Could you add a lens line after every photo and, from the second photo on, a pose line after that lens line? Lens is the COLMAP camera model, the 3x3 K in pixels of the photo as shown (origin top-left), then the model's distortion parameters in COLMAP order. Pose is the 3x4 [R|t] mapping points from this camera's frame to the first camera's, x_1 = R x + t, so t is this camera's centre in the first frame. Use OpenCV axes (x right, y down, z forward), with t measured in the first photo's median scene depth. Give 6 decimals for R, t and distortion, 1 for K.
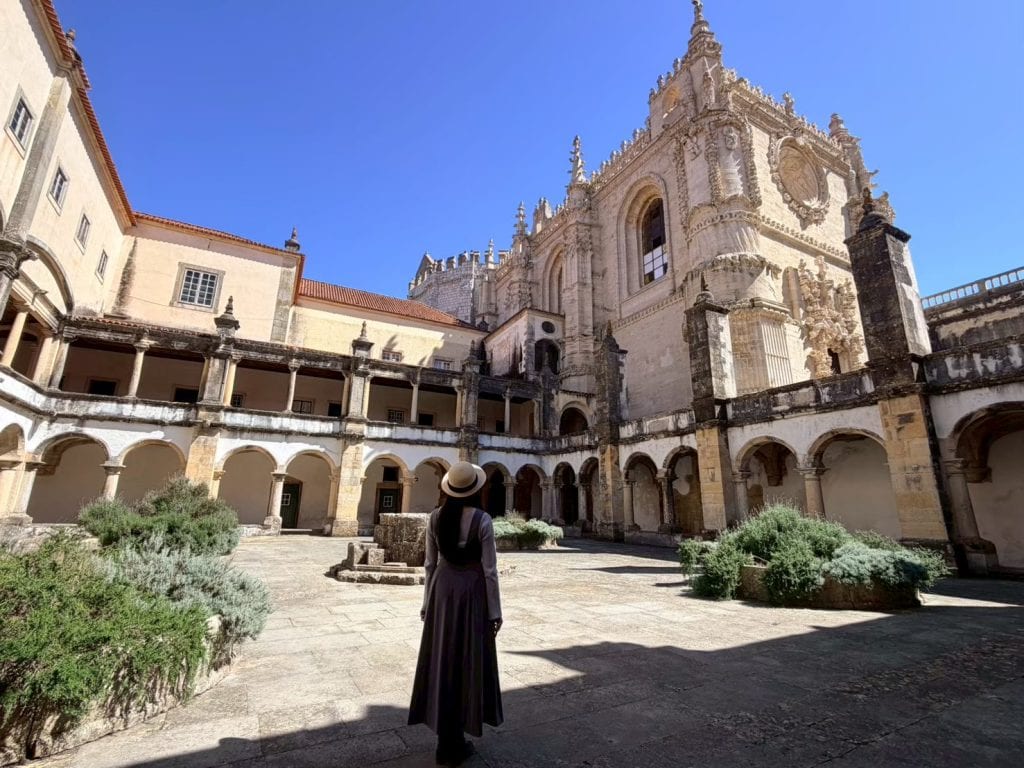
lens RADIAL K [[480.0, 0, 513.5], [0, 480.0, 380.5], [0, 0, 1]] dist [-0.004015, -0.000472]
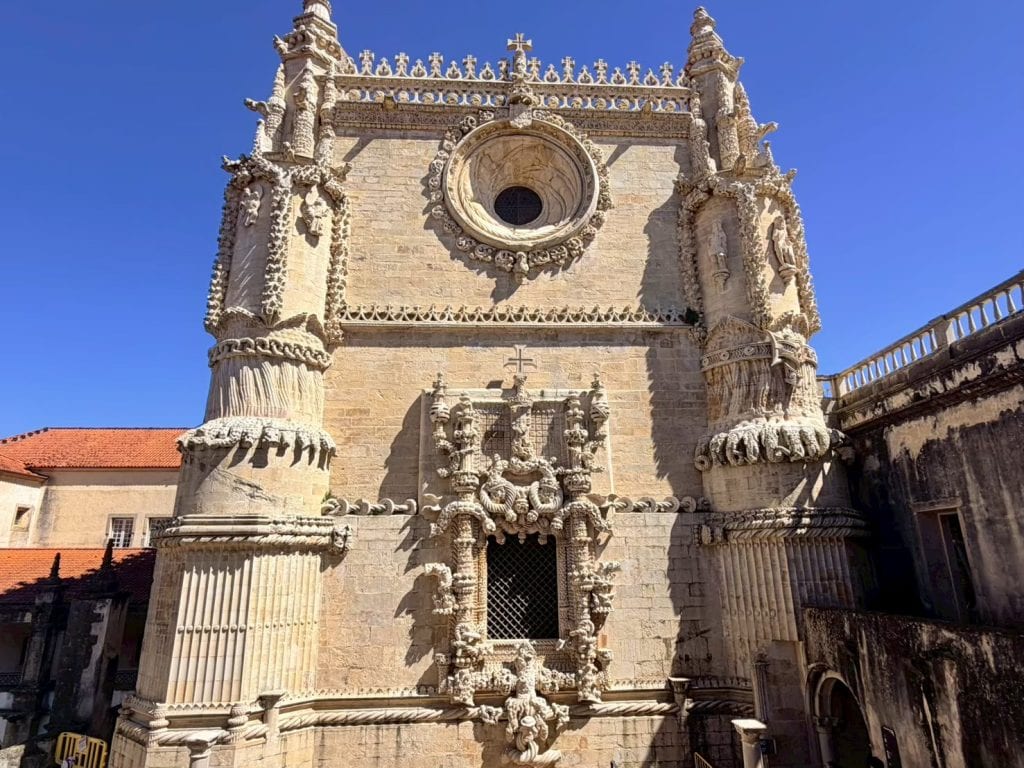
lens RADIAL K [[614.2, 0, 512.0], [0, 614.2, 387.0], [0, 0, 1]] dist [-0.001219, 0.000088]
pose [[0.901626, -0.143589, -0.407987, 0.865082], [0.132931, 0.989624, -0.054525, -0.175240], [0.411583, -0.005073, 0.911358, 0.379791]]
